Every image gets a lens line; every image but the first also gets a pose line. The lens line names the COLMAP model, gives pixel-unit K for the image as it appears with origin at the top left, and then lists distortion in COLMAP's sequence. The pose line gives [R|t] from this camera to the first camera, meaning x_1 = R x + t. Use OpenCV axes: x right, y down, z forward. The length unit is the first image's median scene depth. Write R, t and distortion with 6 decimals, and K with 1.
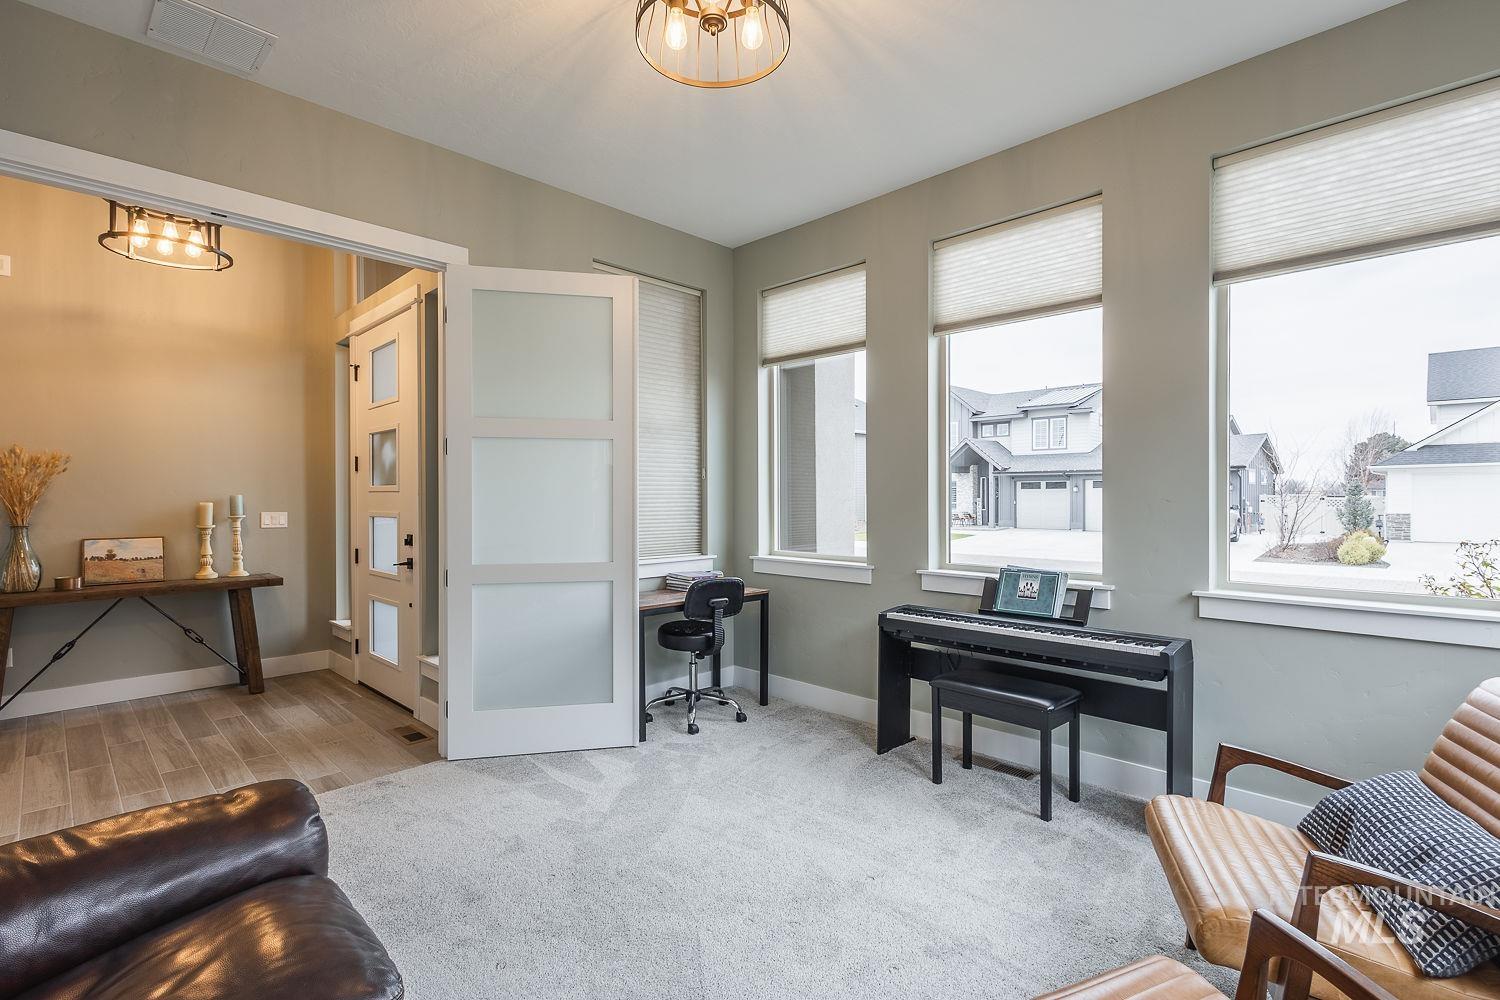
lens RADIAL K [[694.0, 0, 753.6], [0, 694.0, 505.1], [0, 0, 1]] dist [0.003499, -0.002305]
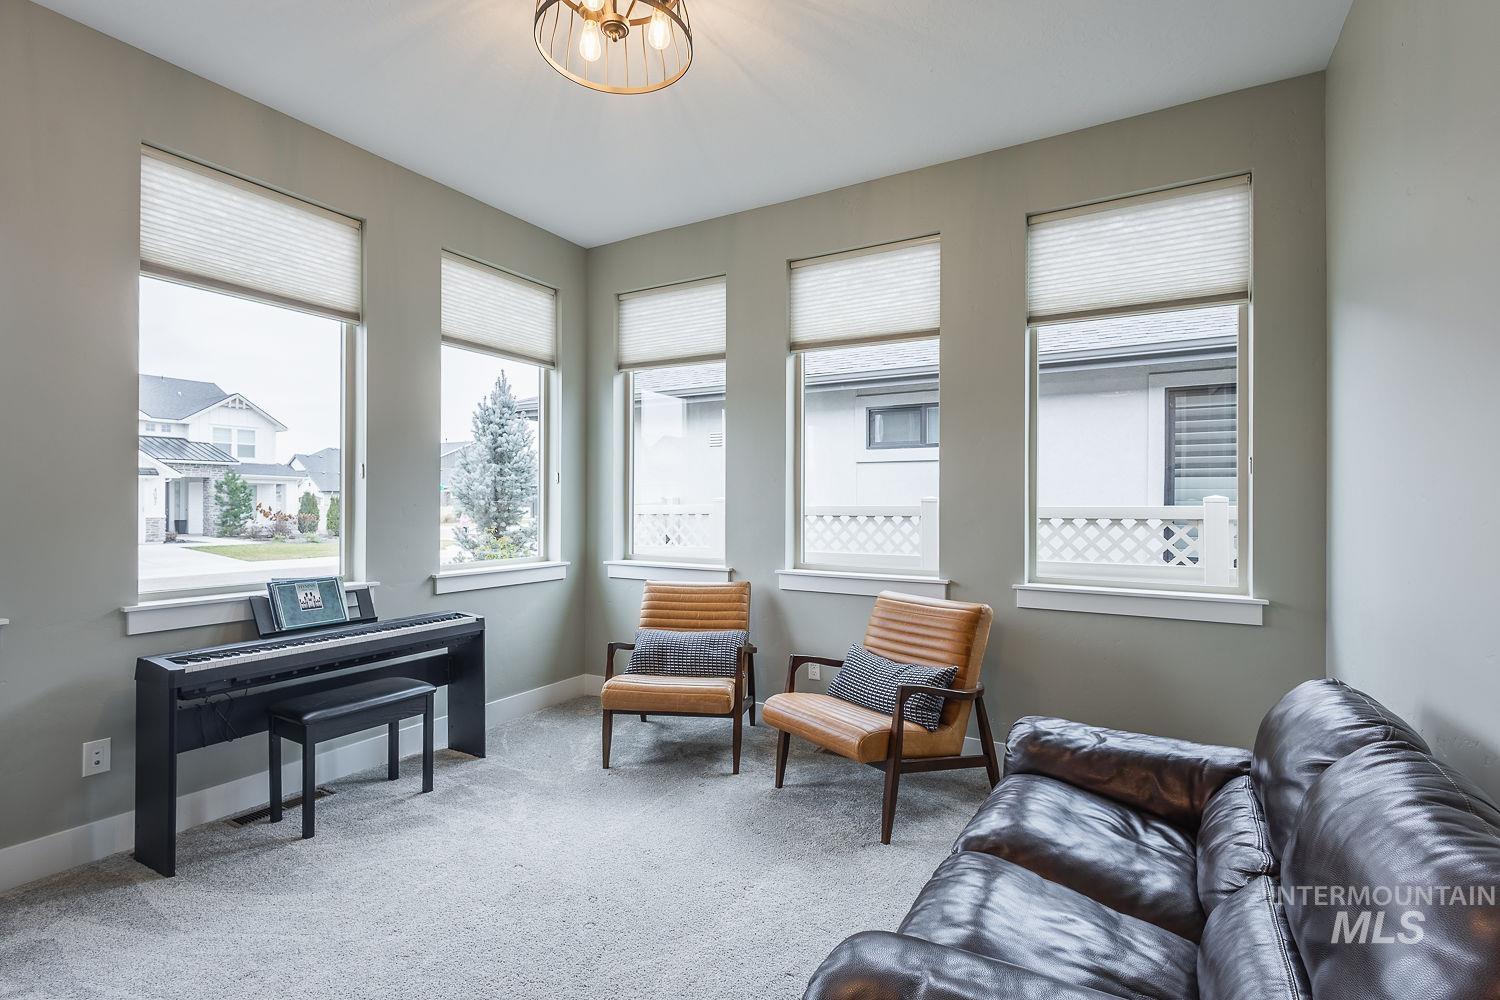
lens RADIAL K [[694.0, 0, 753.7], [0, 694.0, 504.2], [0, 0, 1]] dist [0.003499, -0.002305]
pose [[-0.259868, -0.000877, 0.965644, -0.657672], [0.004465, 0.999988, 0.002110, -0.007207], [-0.965634, 0.004860, -0.259861, 0.648361]]
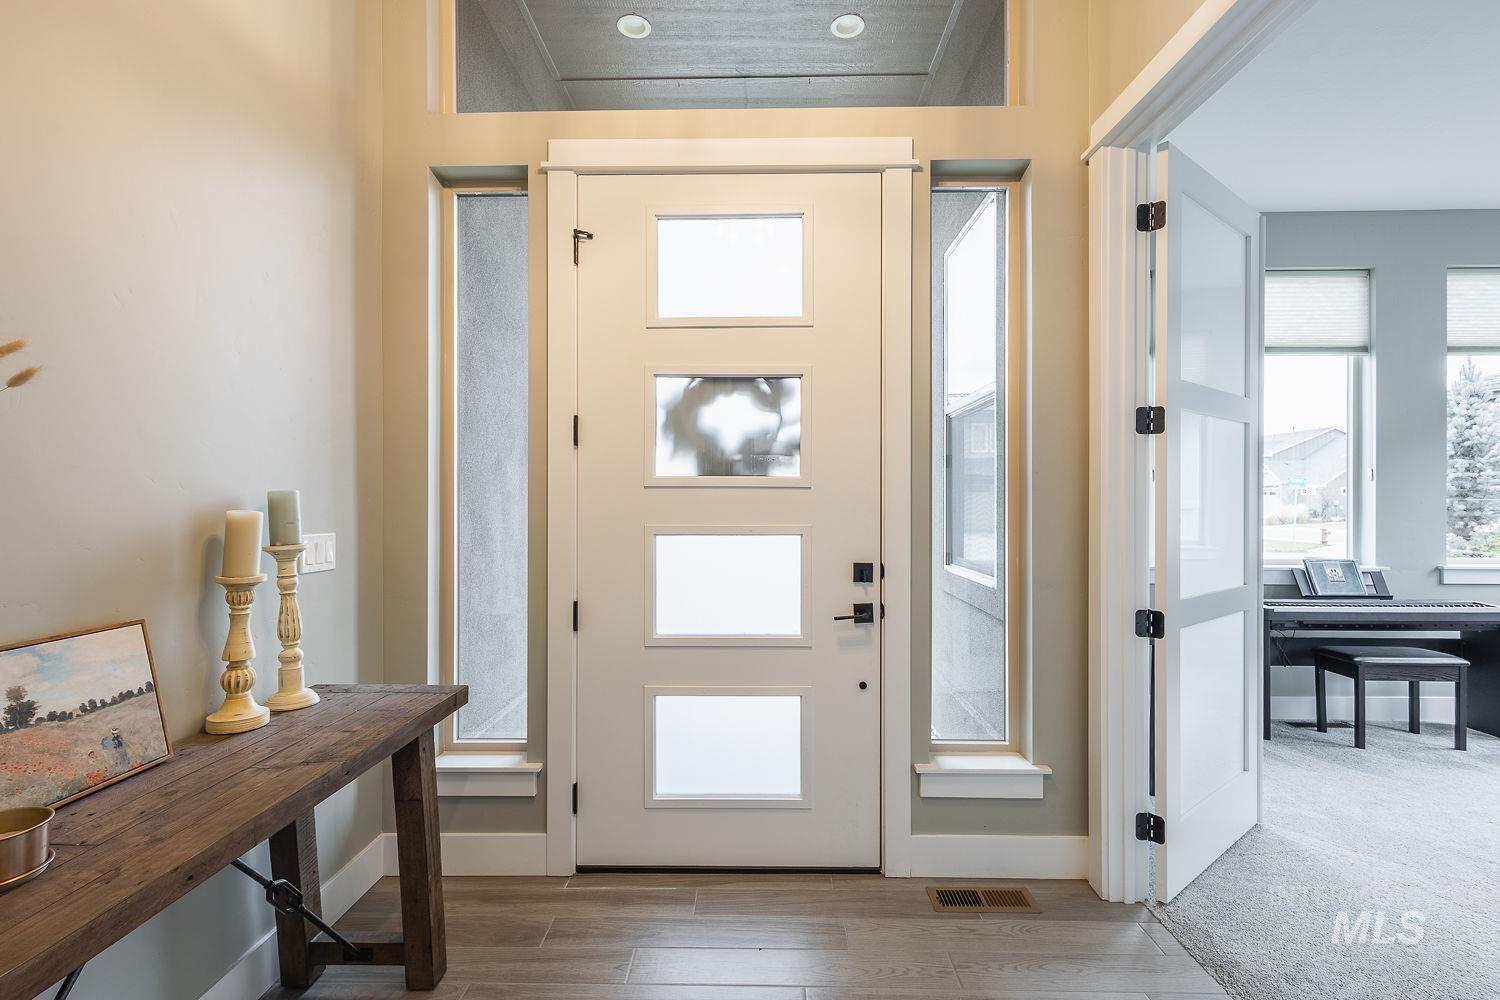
lens RADIAL K [[694.0, 0, 737.2], [0, 694.0, 500.8], [0, 0, 1]] dist [0.003499, -0.002305]
pose [[0.729181, 0.000920, 0.684320, -1.198108], [0.005002, 0.999965, -0.006674, -0.007267], [-0.684303, 0.008290, 0.729151, 0.807924]]
